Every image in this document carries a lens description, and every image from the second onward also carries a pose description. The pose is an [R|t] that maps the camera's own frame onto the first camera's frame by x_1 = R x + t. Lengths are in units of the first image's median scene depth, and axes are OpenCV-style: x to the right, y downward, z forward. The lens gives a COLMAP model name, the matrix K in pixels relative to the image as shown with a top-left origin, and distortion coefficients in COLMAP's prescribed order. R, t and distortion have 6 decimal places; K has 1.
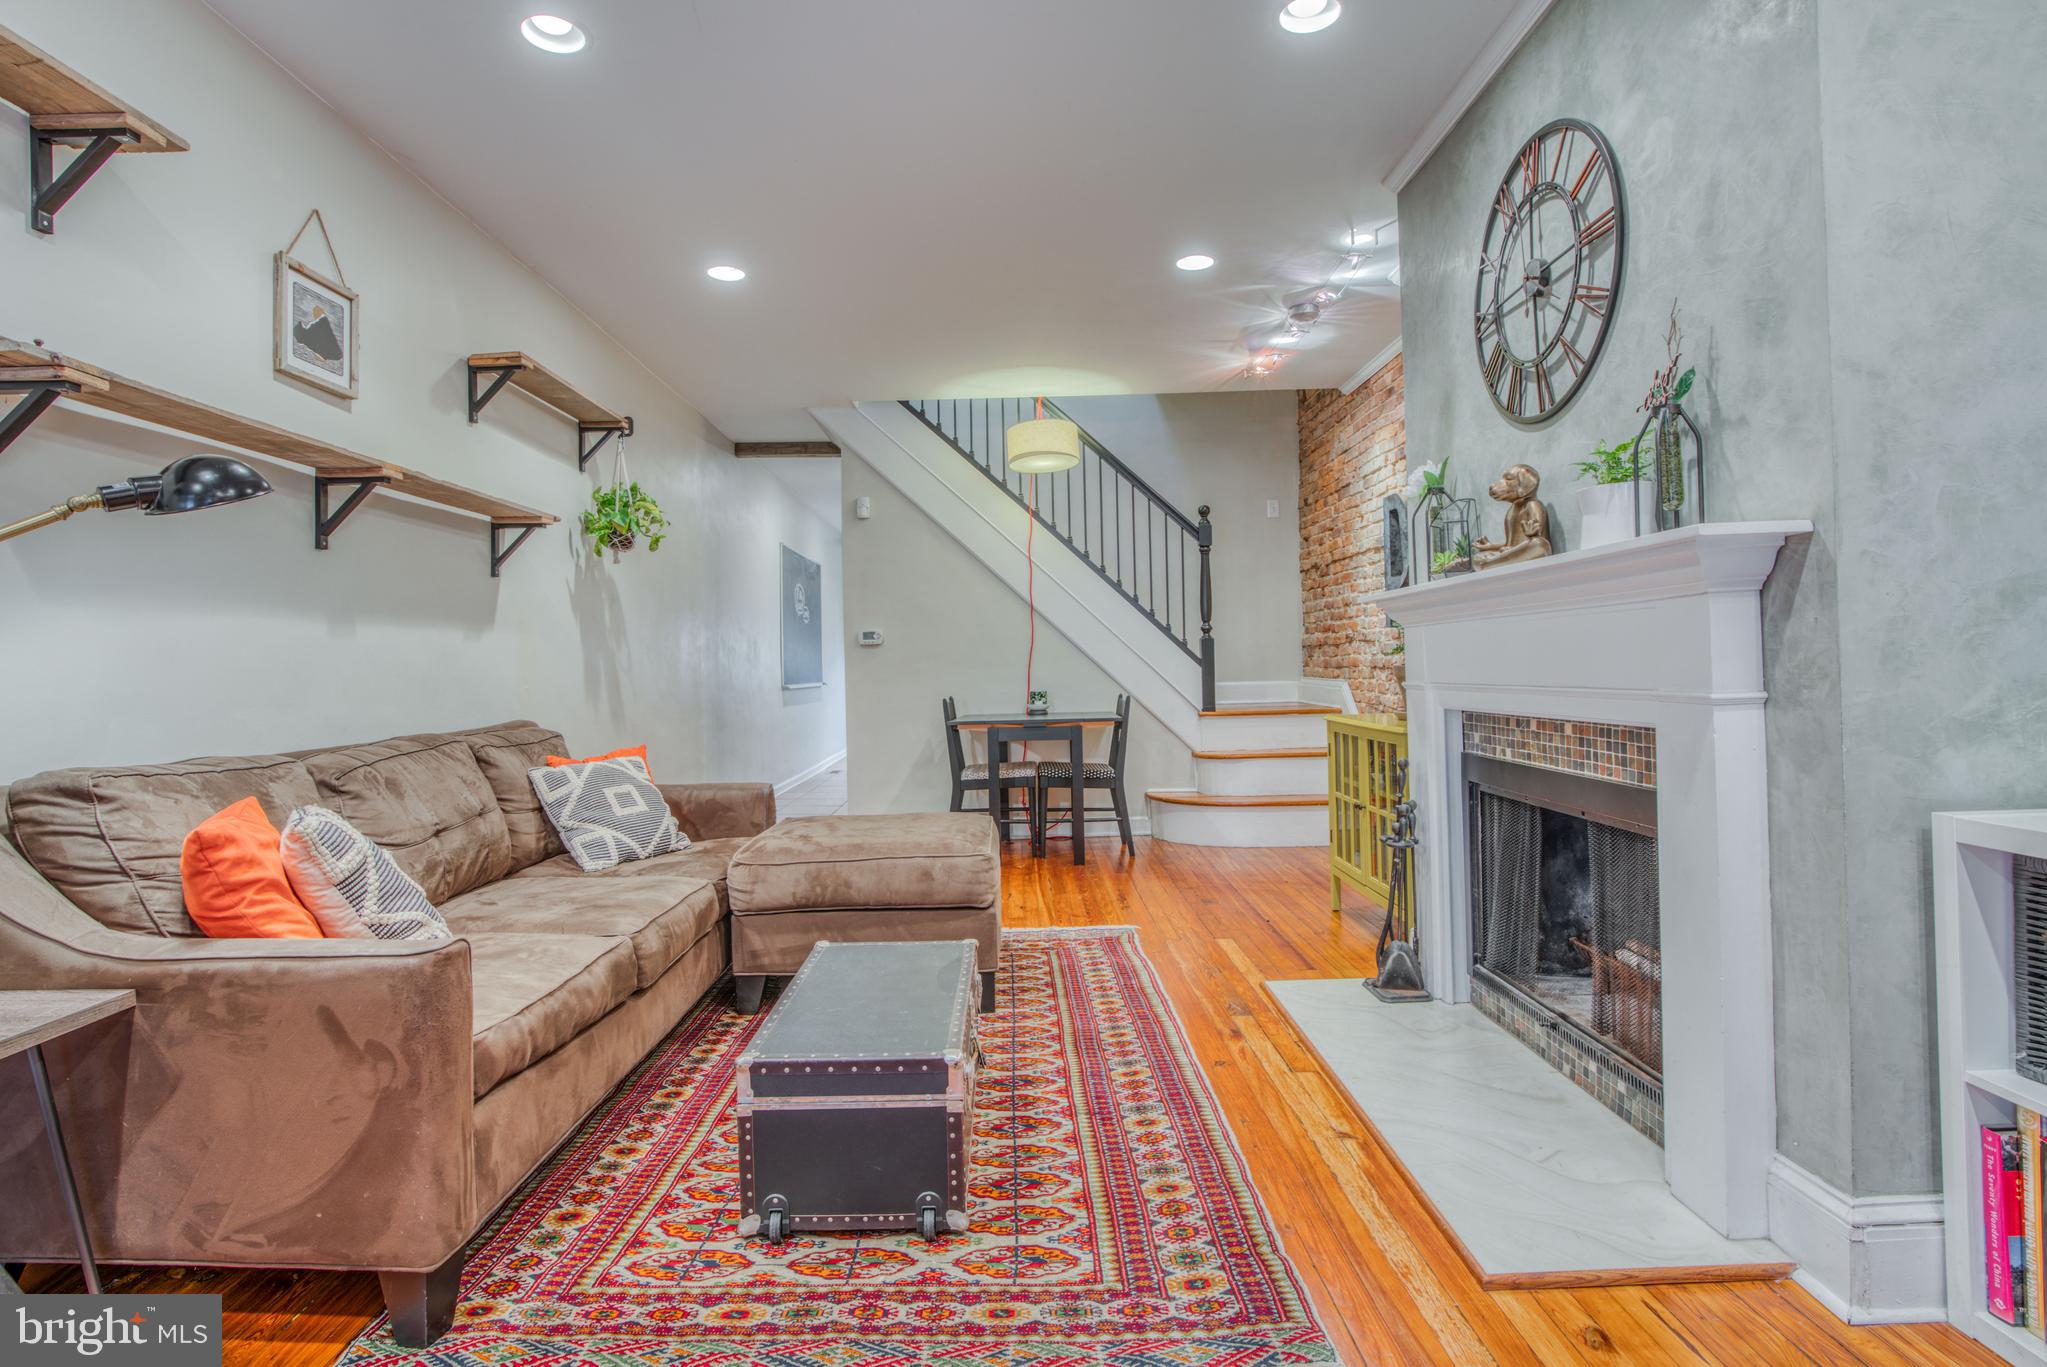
lens RADIAL K [[972.3, 0, 1027.7], [0, 972.3, 637.6], [0, 0, 1]] dist [-0.062193, 0.023618]
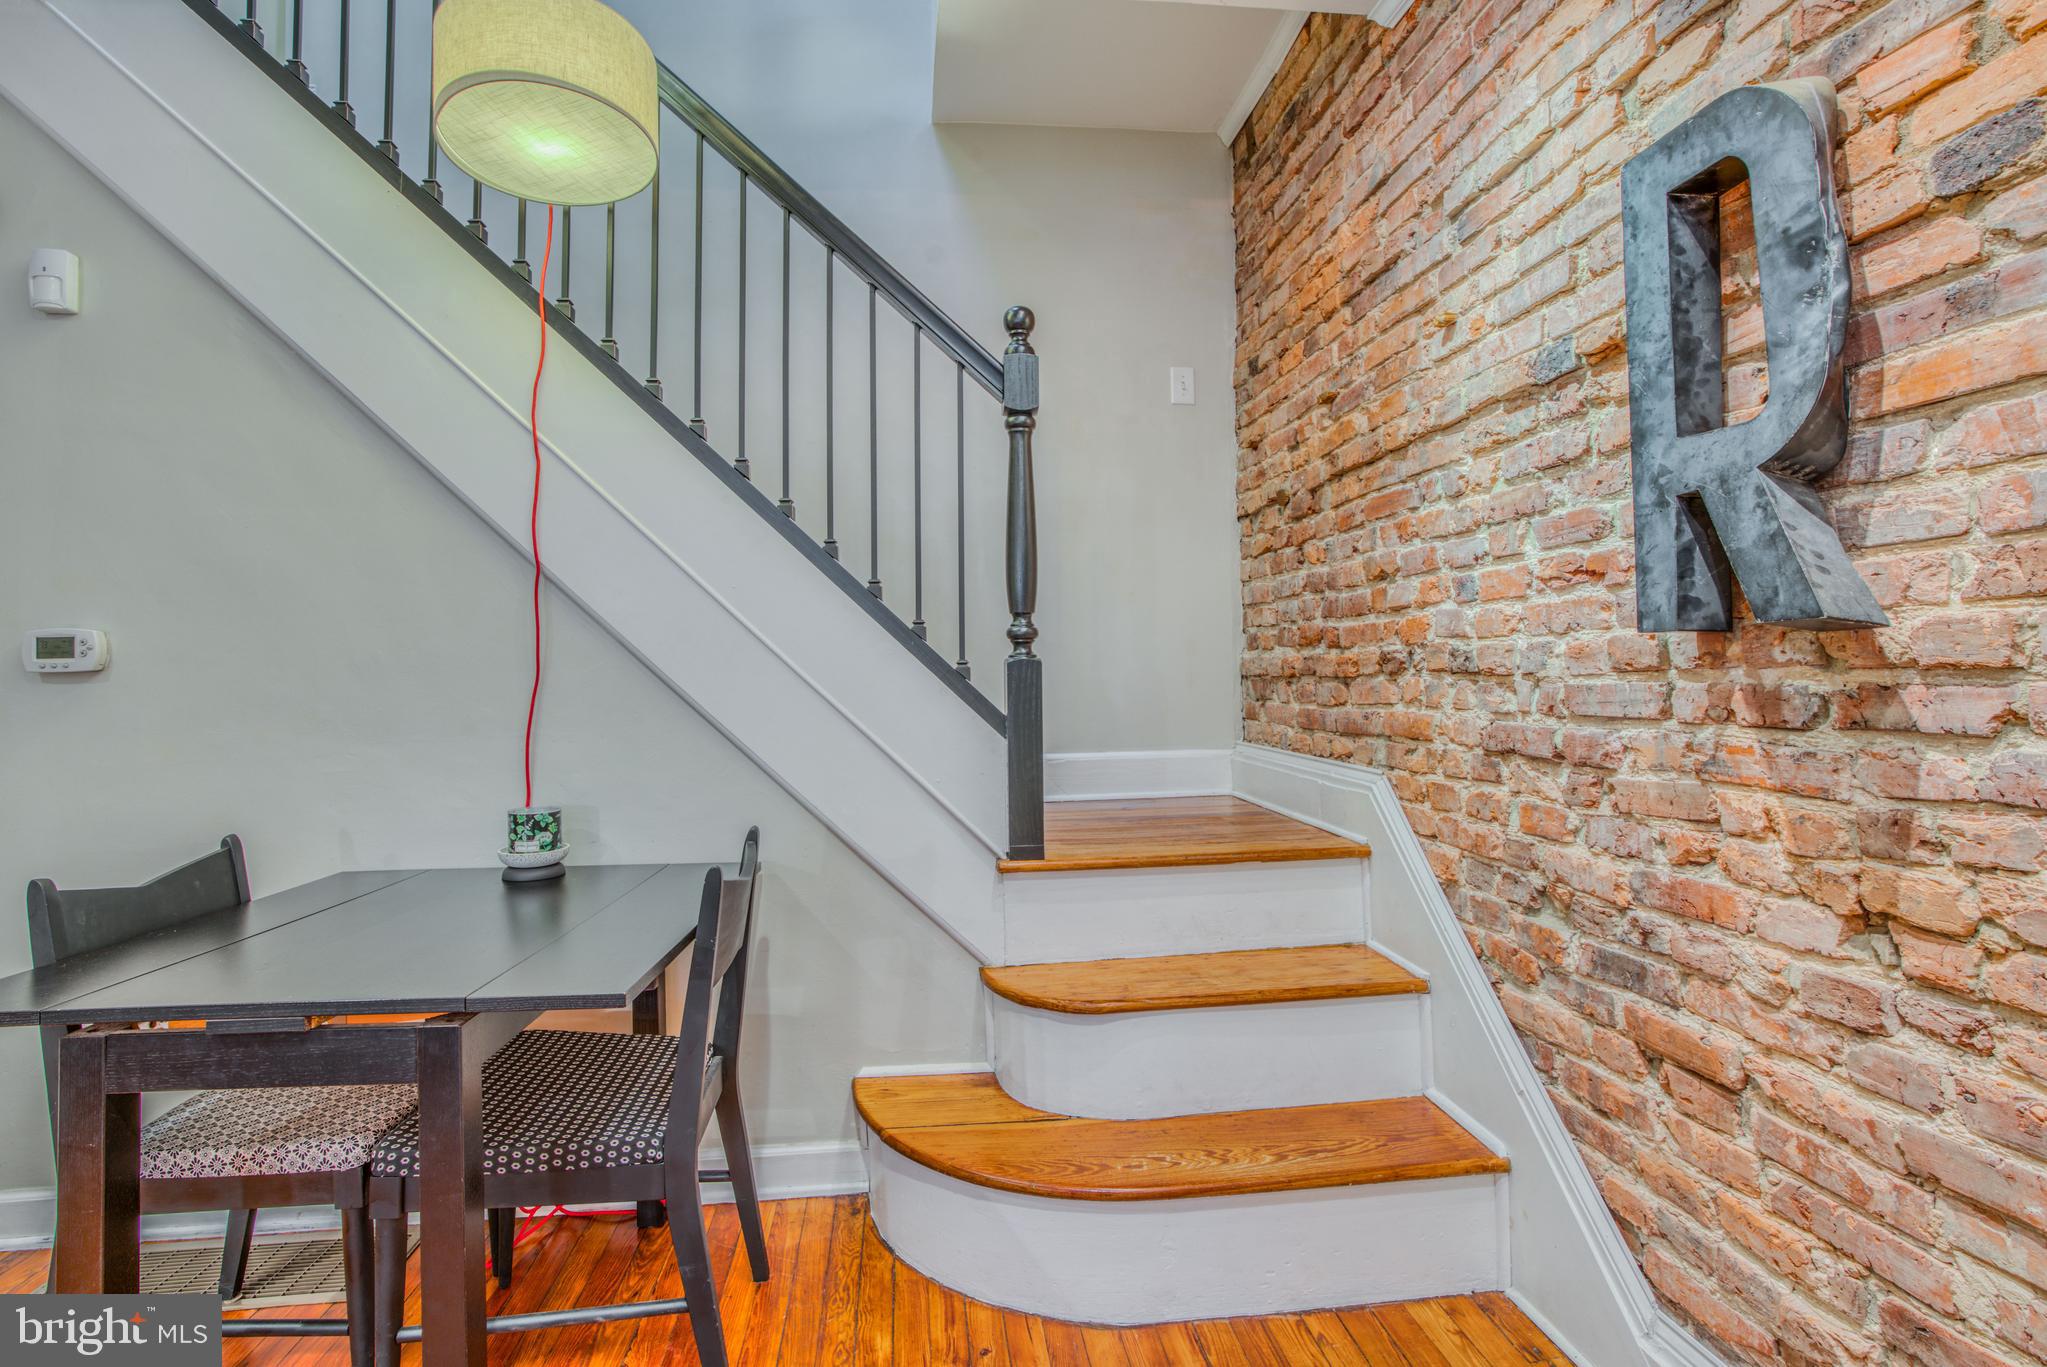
lens RADIAL K [[948.5, 0, 1019.7], [0, 948.5, 643.6], [0, 0, 1]] dist [-0.036854, 0.007837]
pose [[0.993171, 0.007814, 0.116402, 0.140345], [-0.006948, 0.999945, -0.007842, -0.003064], [-0.116457, 0.006980, 0.993171, 0.634710]]
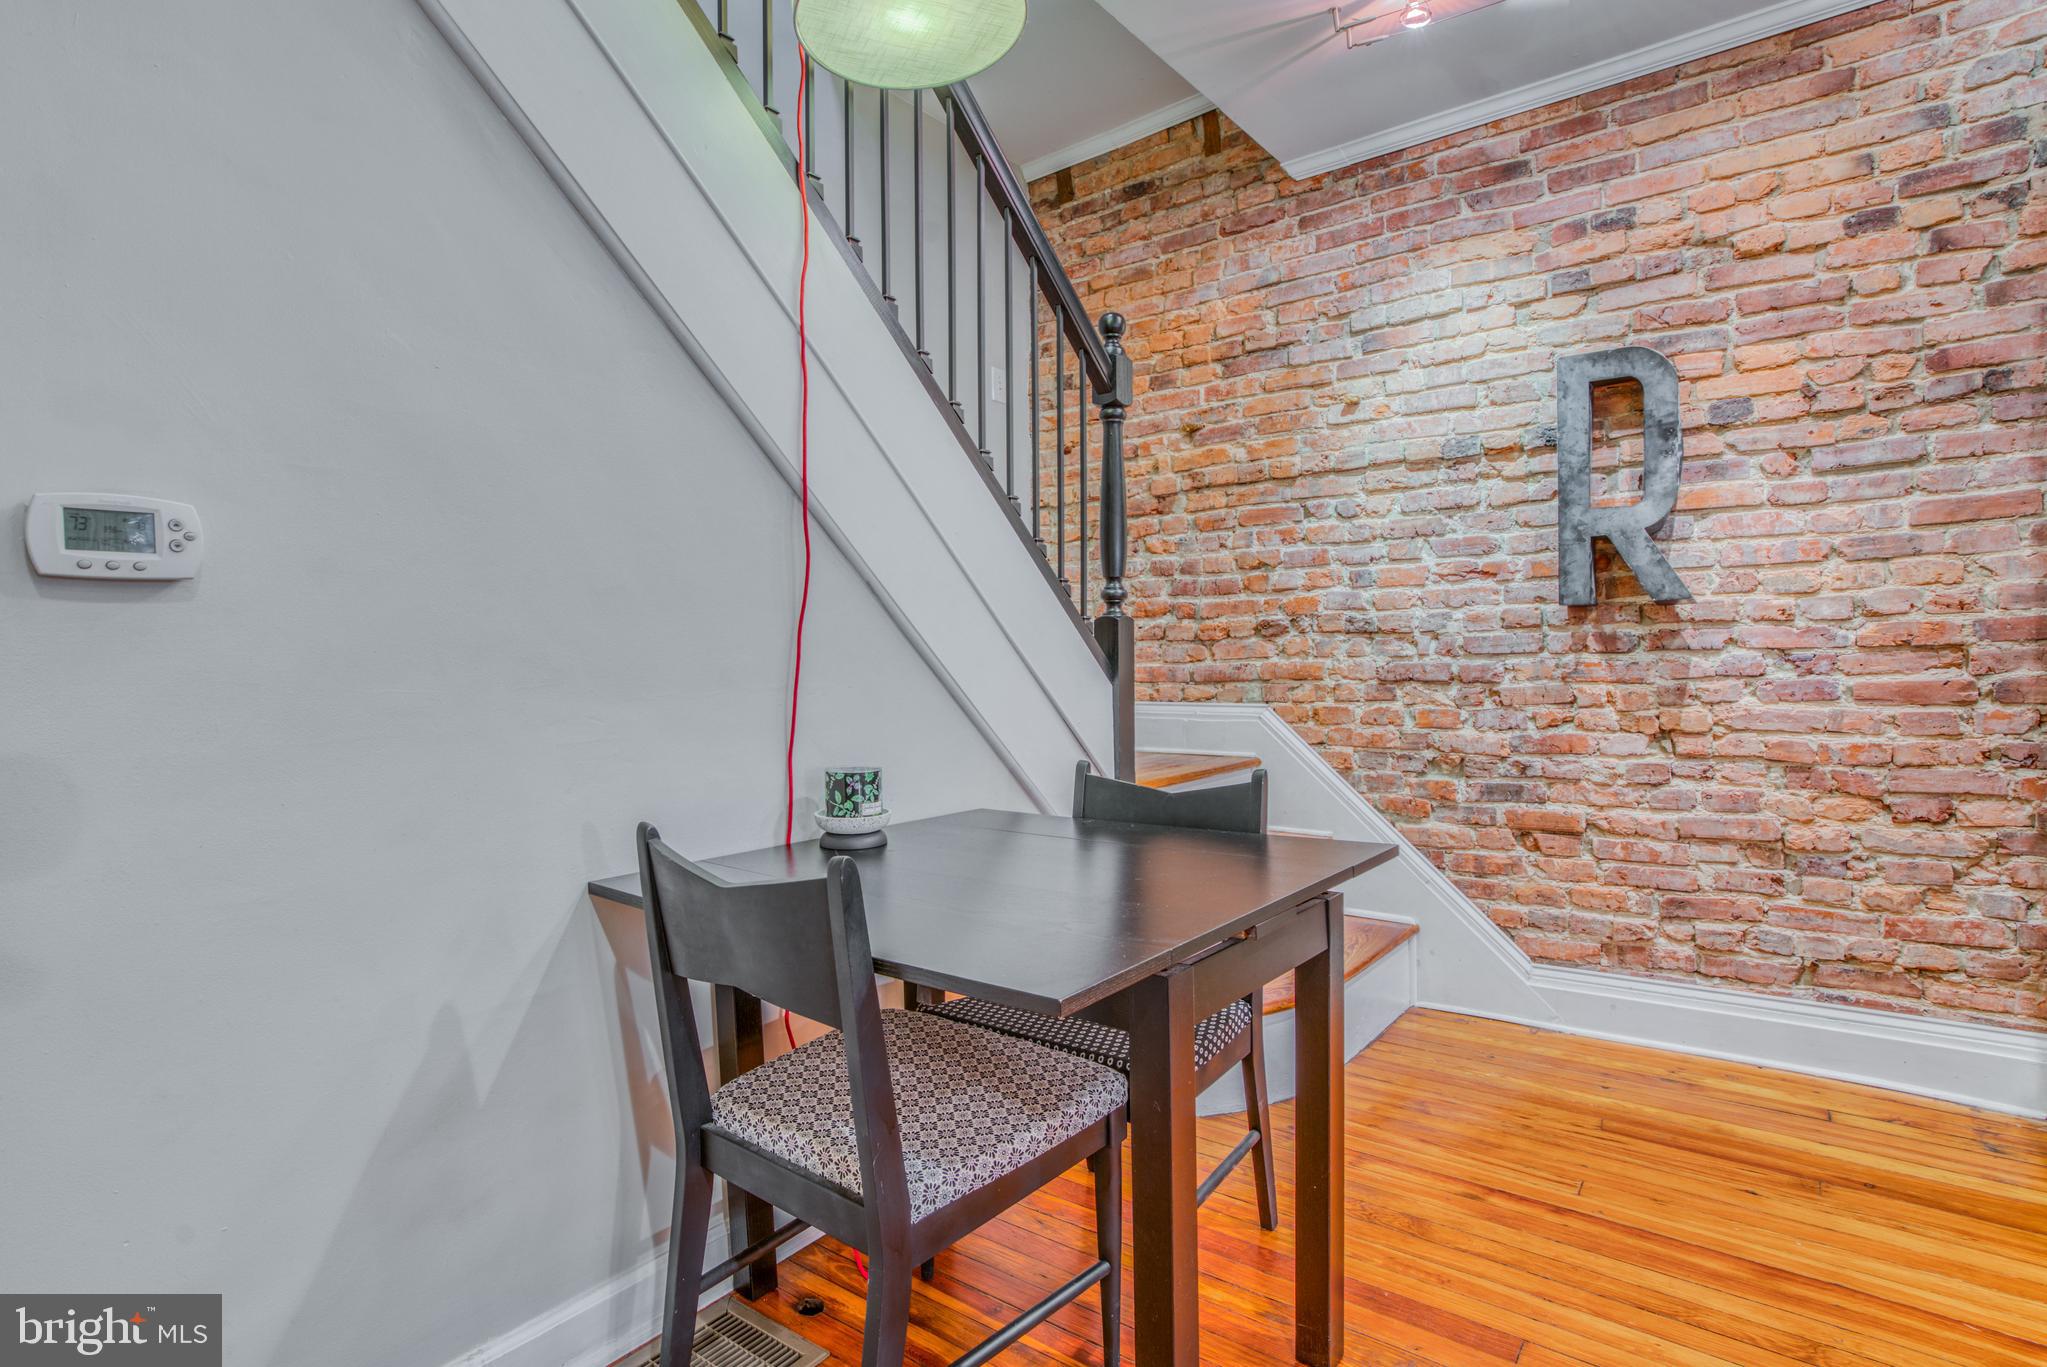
lens RADIAL K [[972.3, 0, 1038.1], [0, 972.3, 674.3], [0, 0, 1]] dist [-0.062193, 0.023618]
pose [[0.609089, -0.007216, 0.793069, -0.176186], [-0.012558, 0.999745, 0.018742, 0.017659], [-0.793002, -0.021375, 0.608843, 0.759047]]
